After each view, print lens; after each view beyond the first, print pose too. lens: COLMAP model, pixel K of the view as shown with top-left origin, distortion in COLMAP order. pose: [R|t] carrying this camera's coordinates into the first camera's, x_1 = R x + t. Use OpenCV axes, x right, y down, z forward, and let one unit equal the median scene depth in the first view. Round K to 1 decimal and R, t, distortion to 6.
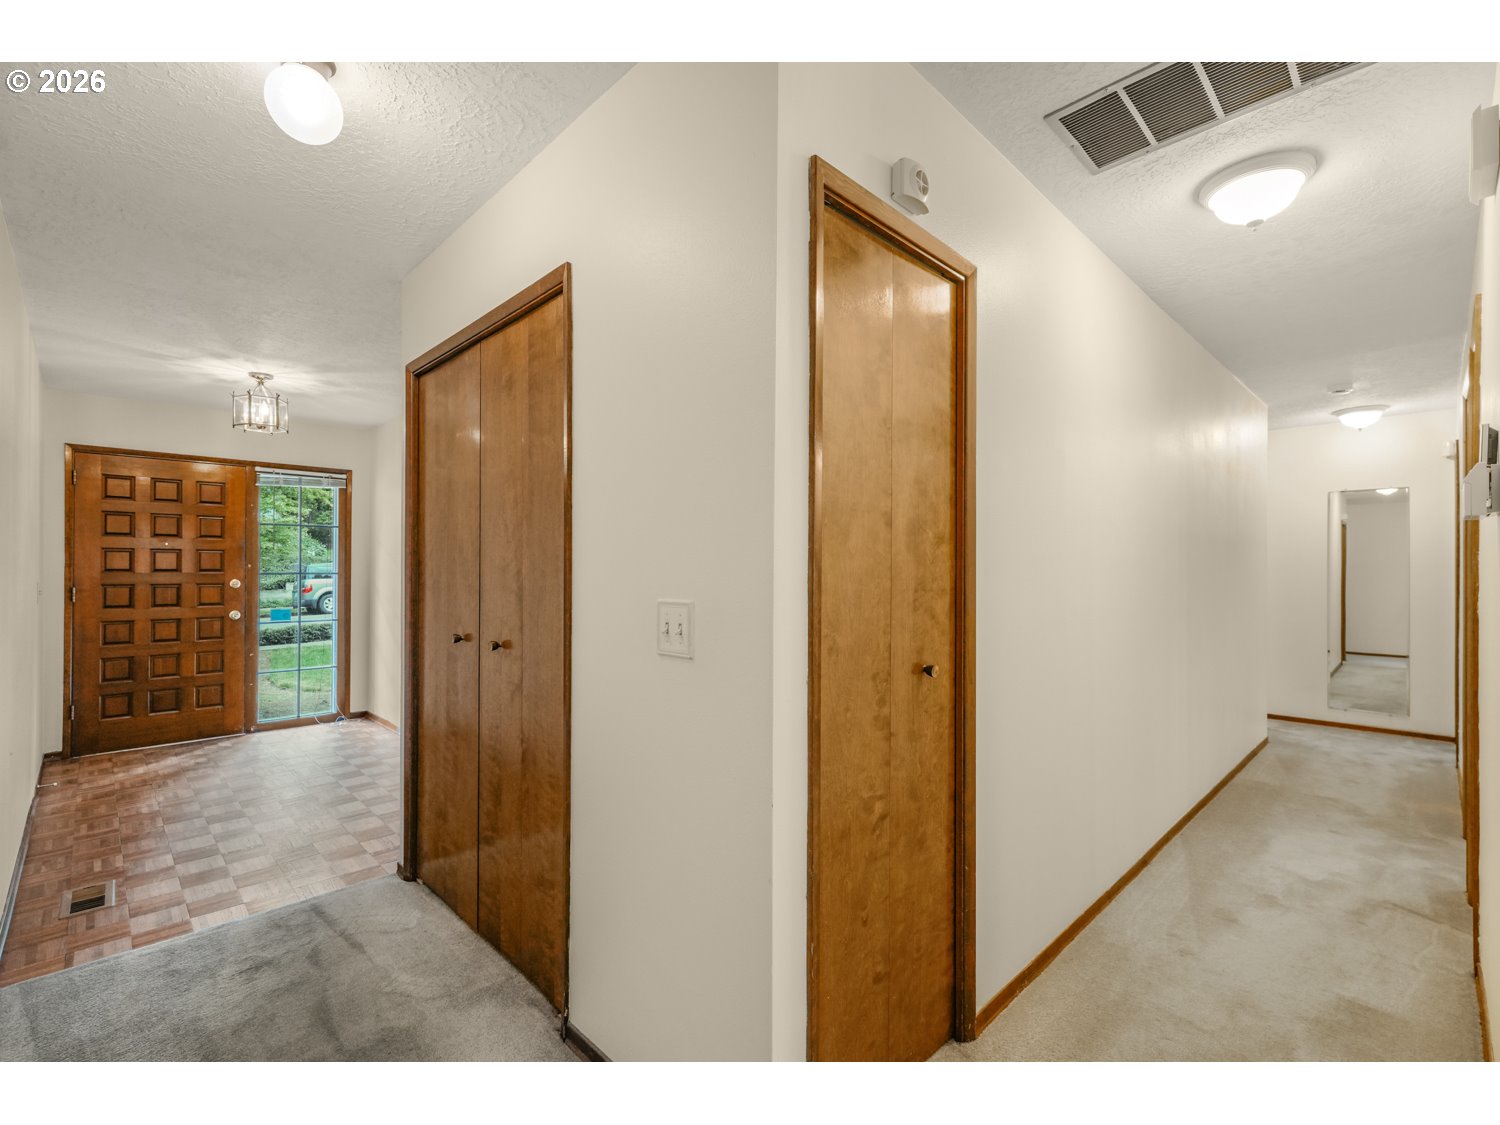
lens RADIAL K [[657.6, 0, 744.3], [0, 657.6, 567.7], [0, 0, 1]] dist [-0.000238, 0.000473]
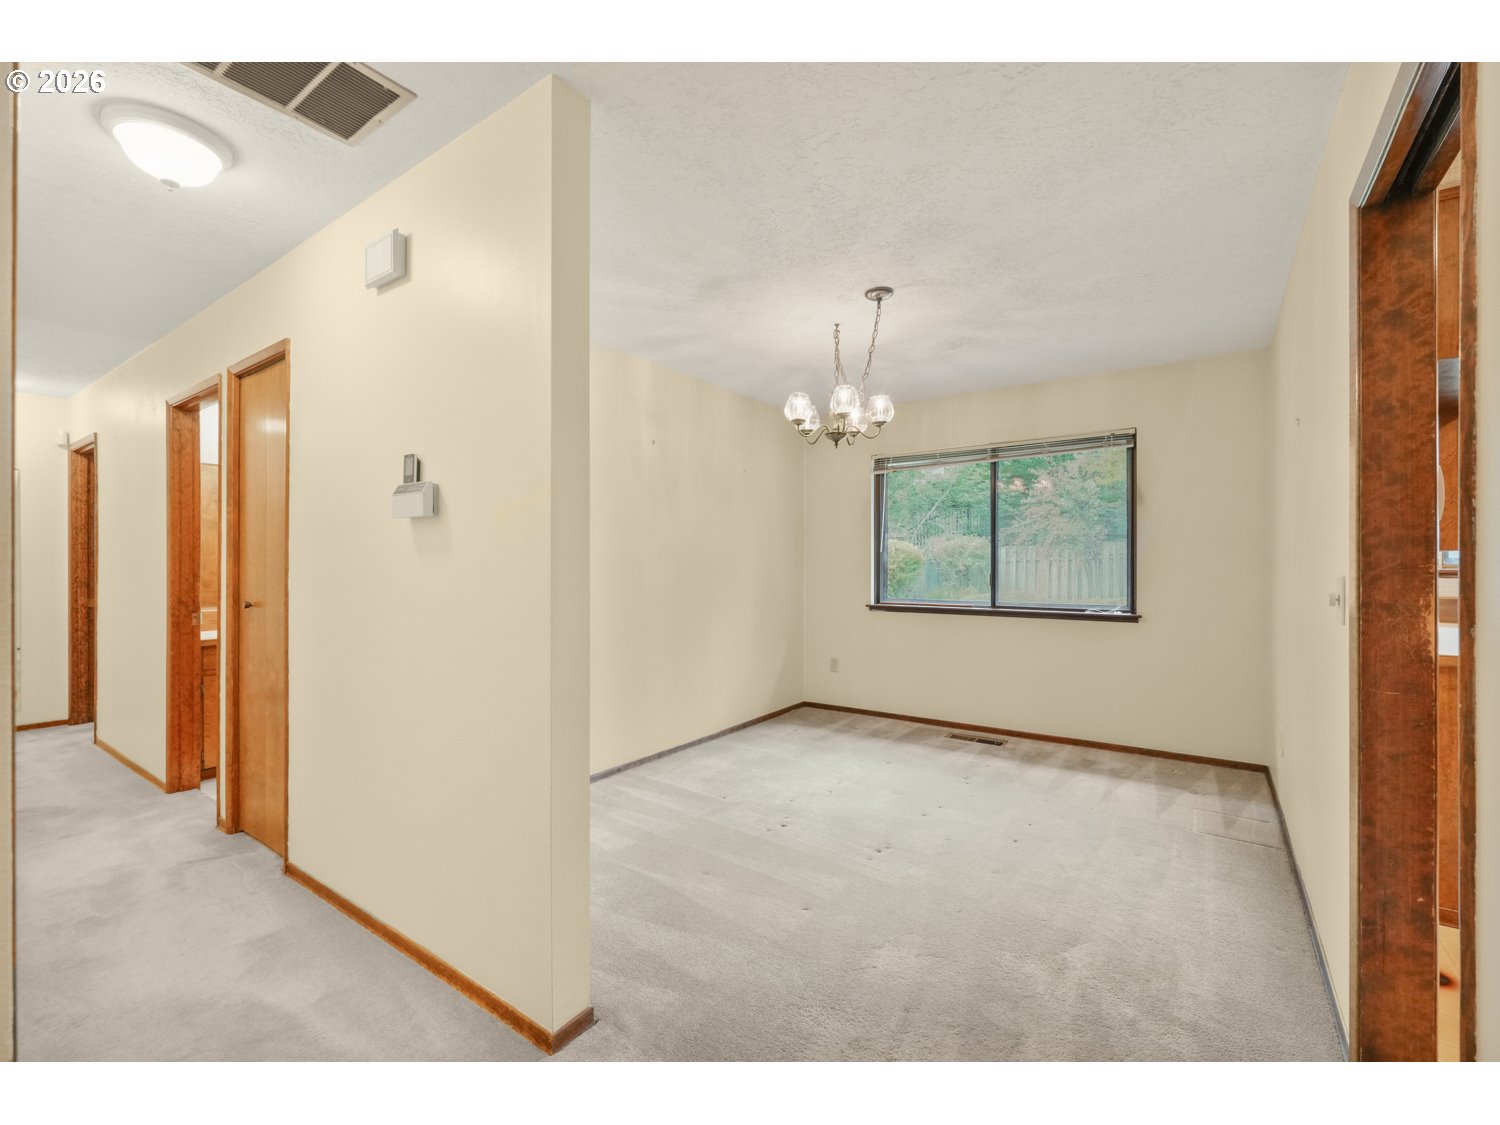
lens RADIAL K [[657.6, 0, 743.7], [0, 657.6, 562.6], [0, 0, 1]] dist [-0.000238, 0.000473]
pose [[-0.194202, -0.001650, 0.980960, -0.251163], [-0.006046, 0.999982, 0.000486, 0.010864], [-0.980943, -0.005837, -0.194209, 0.309741]]
